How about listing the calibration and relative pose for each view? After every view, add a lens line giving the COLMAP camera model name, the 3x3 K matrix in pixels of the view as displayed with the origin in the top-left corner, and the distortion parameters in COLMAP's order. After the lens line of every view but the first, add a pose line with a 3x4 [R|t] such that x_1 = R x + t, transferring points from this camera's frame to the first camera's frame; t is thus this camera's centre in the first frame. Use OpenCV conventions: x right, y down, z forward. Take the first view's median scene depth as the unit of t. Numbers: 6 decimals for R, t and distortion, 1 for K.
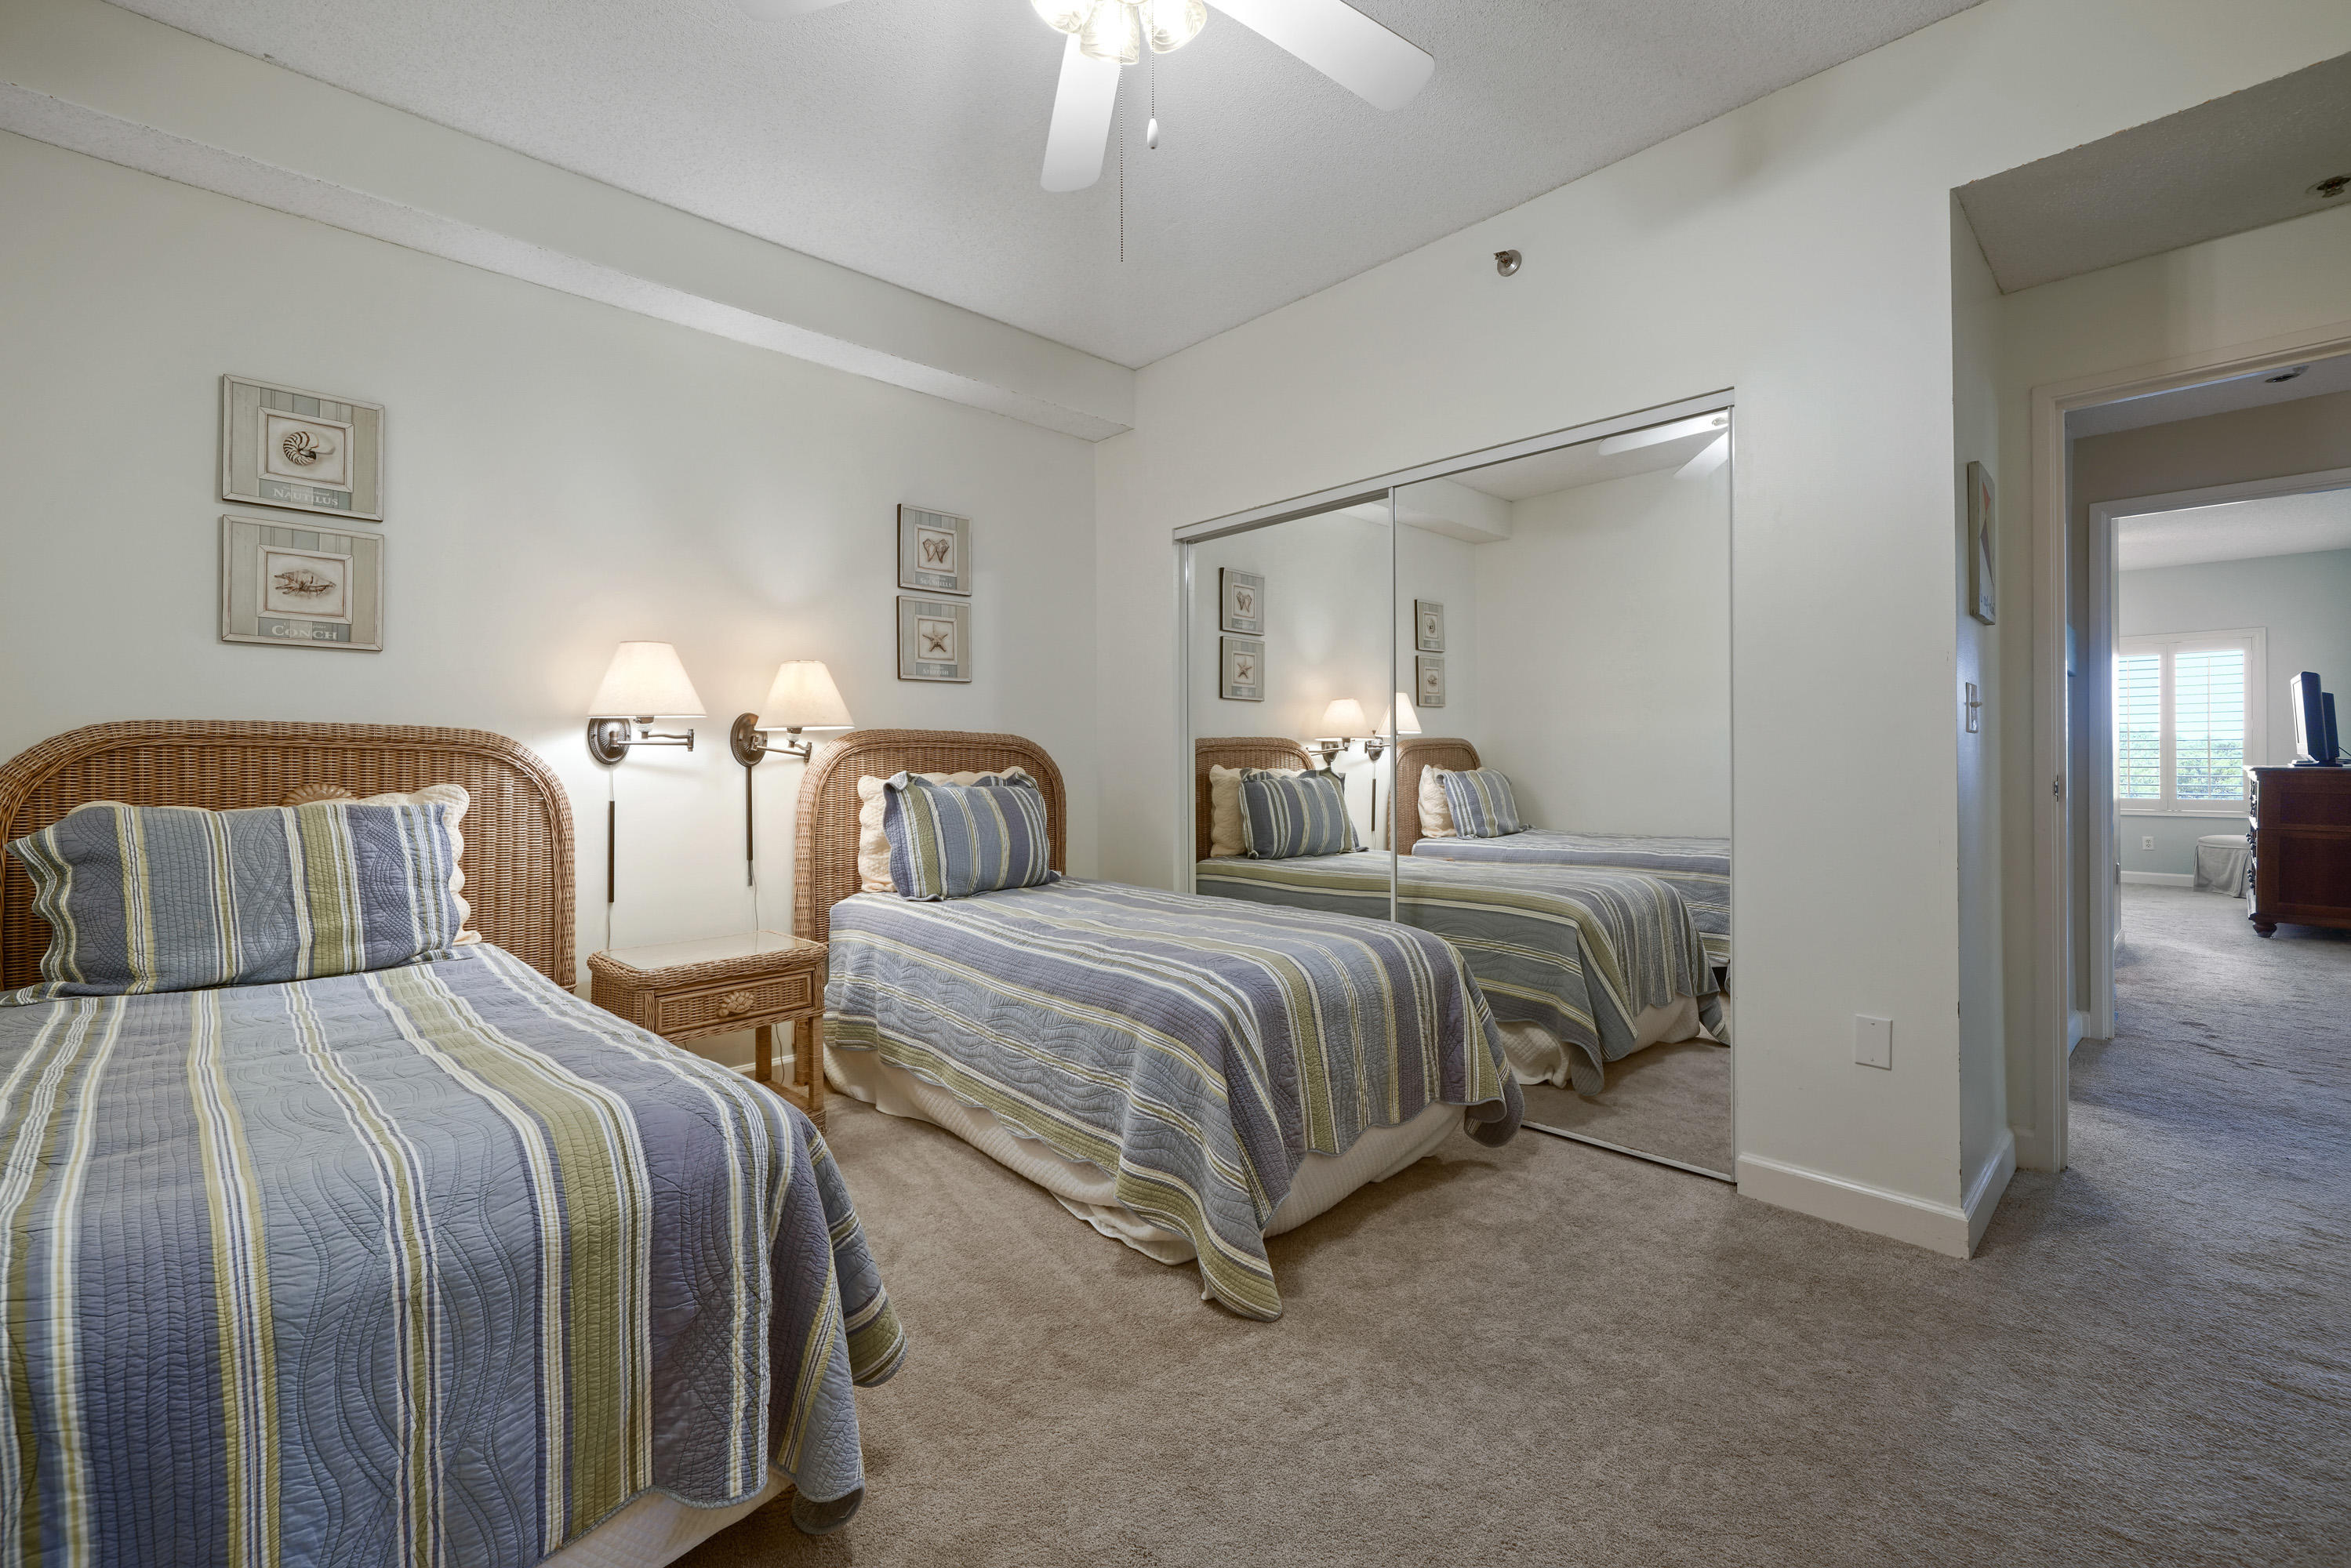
lens RADIAL K [[998.9, 0, 1173.1], [0, 998.9, 762.6], [0, 0, 1]] dist [-0.010516, -0.000212]
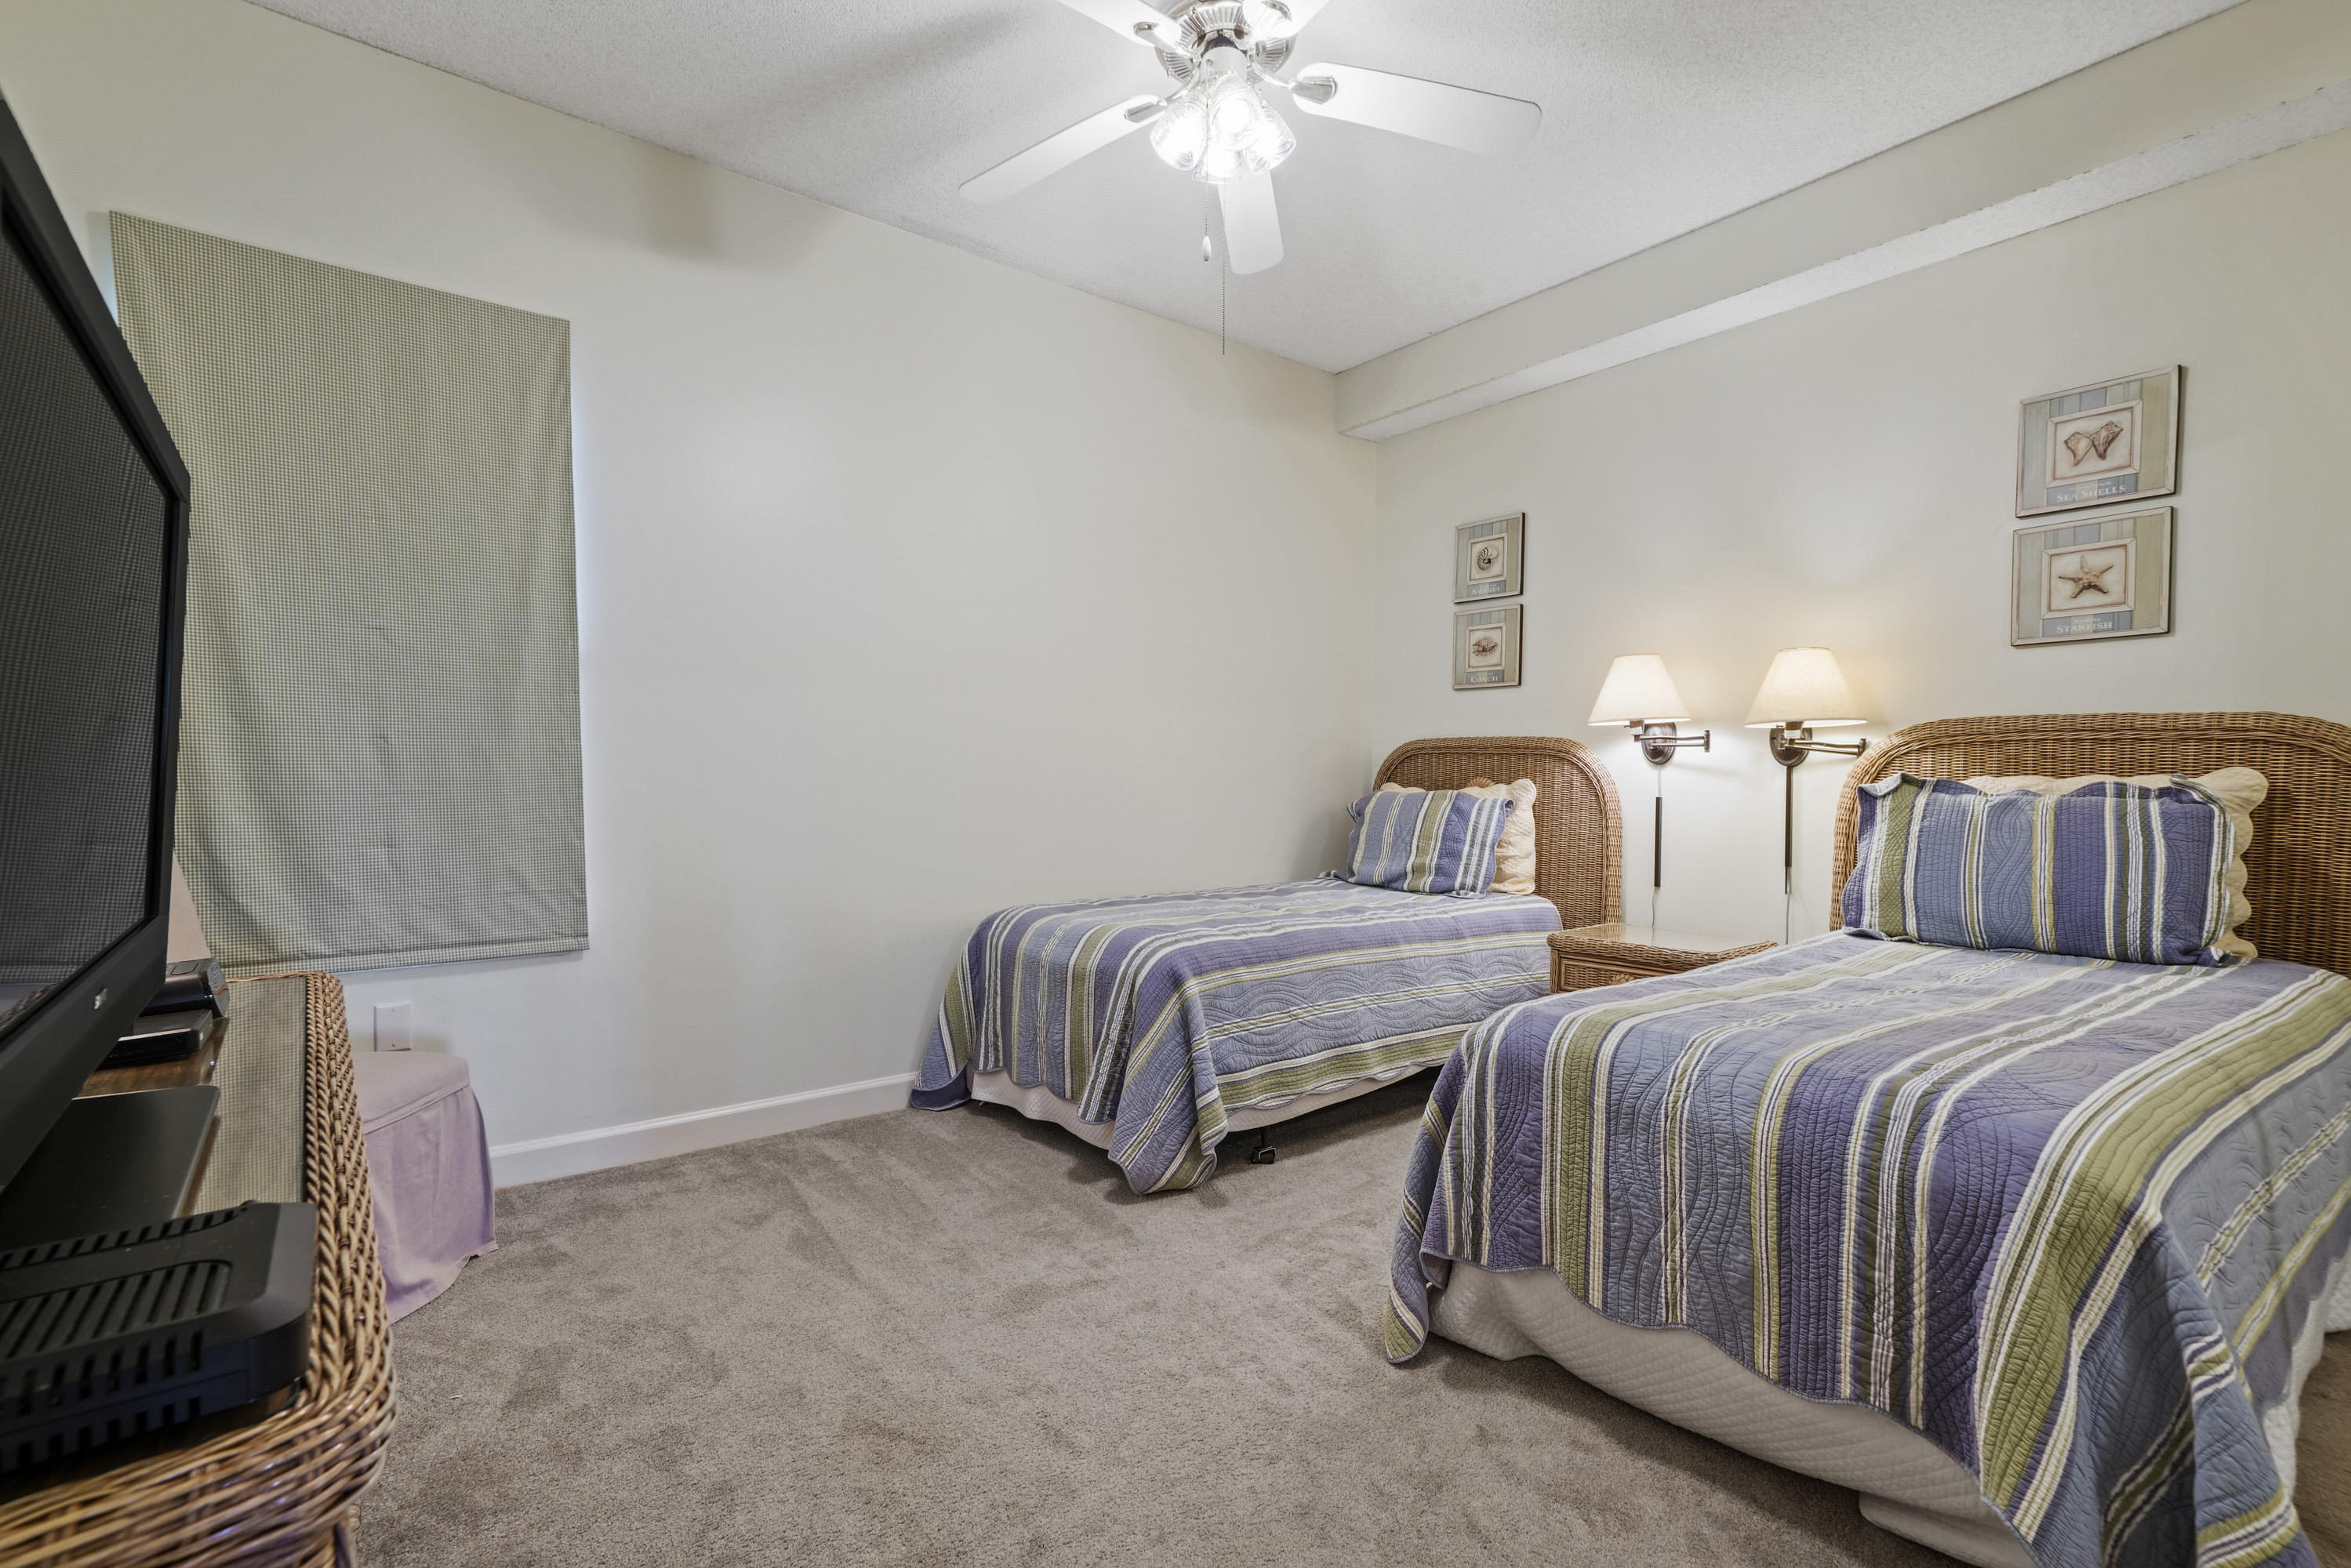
lens RADIAL K [[1103.2, 0, 1172.3], [0, 1103.2, 795.8], [0, 0, 1]] dist [0.018688, 0.000754]
pose [[-0.117271, 0.024638, -0.992794, 0.752704], [-0.001417, 0.999687, 0.024976, 0.006689], [0.993099, 0.004336, -0.117200, 0.611157]]
